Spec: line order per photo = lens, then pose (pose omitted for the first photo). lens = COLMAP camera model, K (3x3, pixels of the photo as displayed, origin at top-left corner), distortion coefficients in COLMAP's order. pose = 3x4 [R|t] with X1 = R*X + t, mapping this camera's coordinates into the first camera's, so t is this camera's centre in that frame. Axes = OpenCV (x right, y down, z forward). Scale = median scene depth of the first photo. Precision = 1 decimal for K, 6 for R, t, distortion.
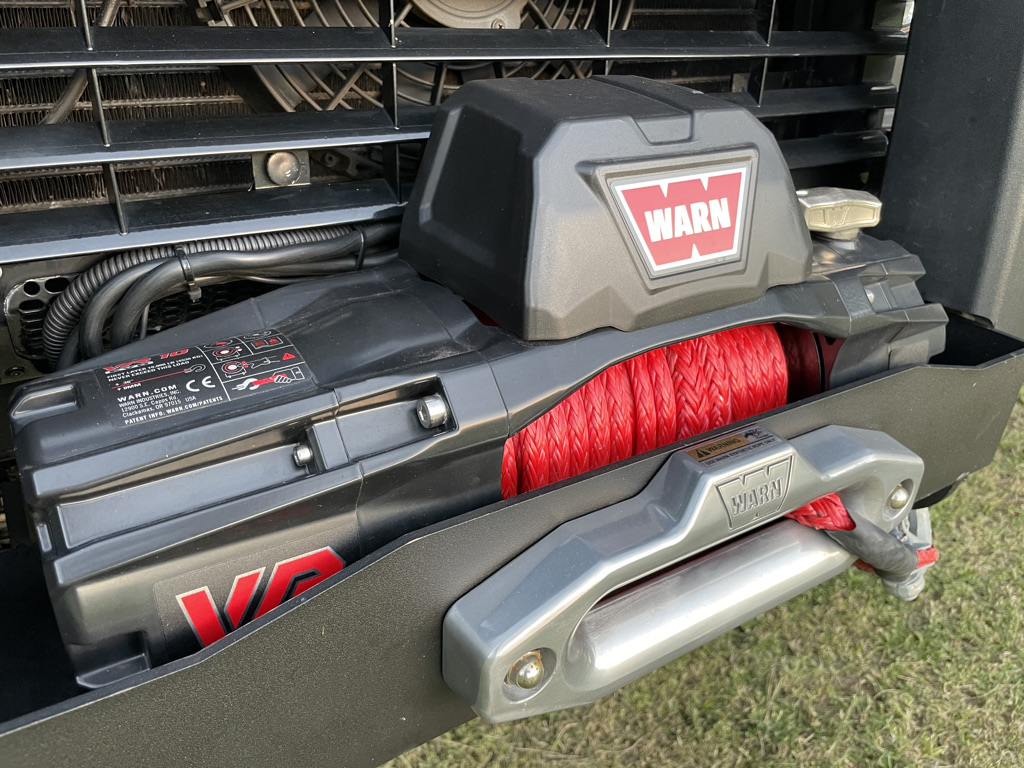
lens RADIAL K [[778.6, 0, 512.0], [0, 778.6, 383.7], [0, 0, 1]] dist [-0.002616, -0.001193]
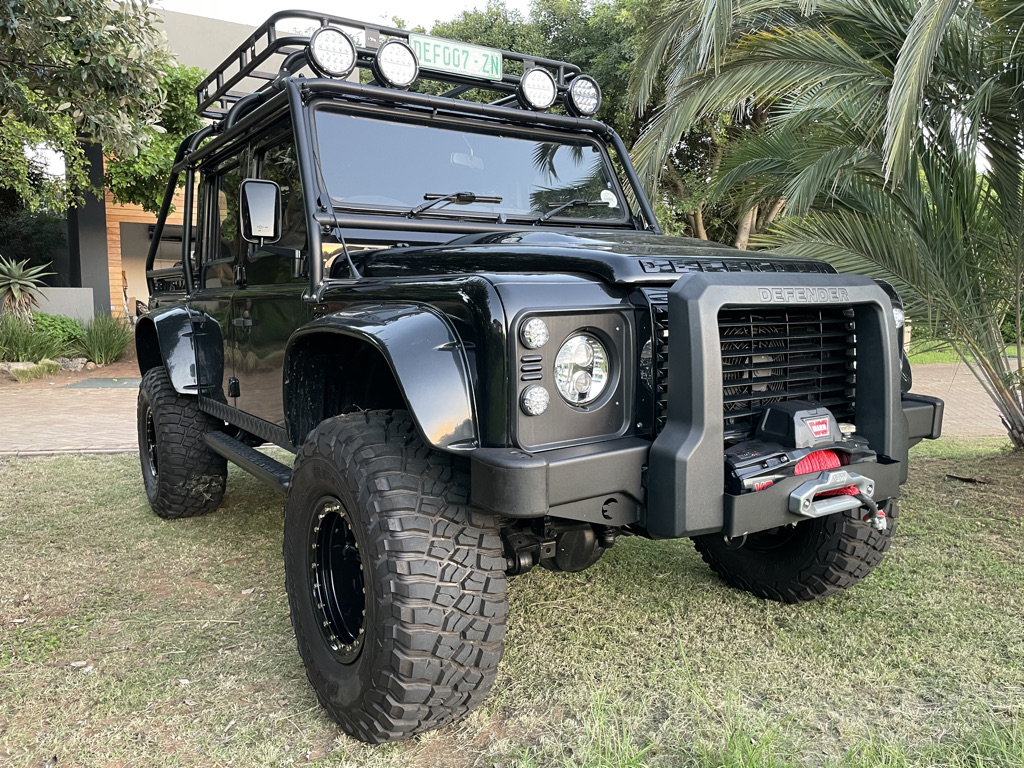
lens RADIAL K [[778.6, 0, 512.2], [0, 778.6, 385.2], [0, 0, 1]] dist [-0.002616, -0.001193]
pose [[0.999749, -0.018633, 0.012462, -1.673745], [0.021661, 0.946153, -0.322993, 1.026867], [-0.005773, 0.323182, 0.946319, -3.569383]]
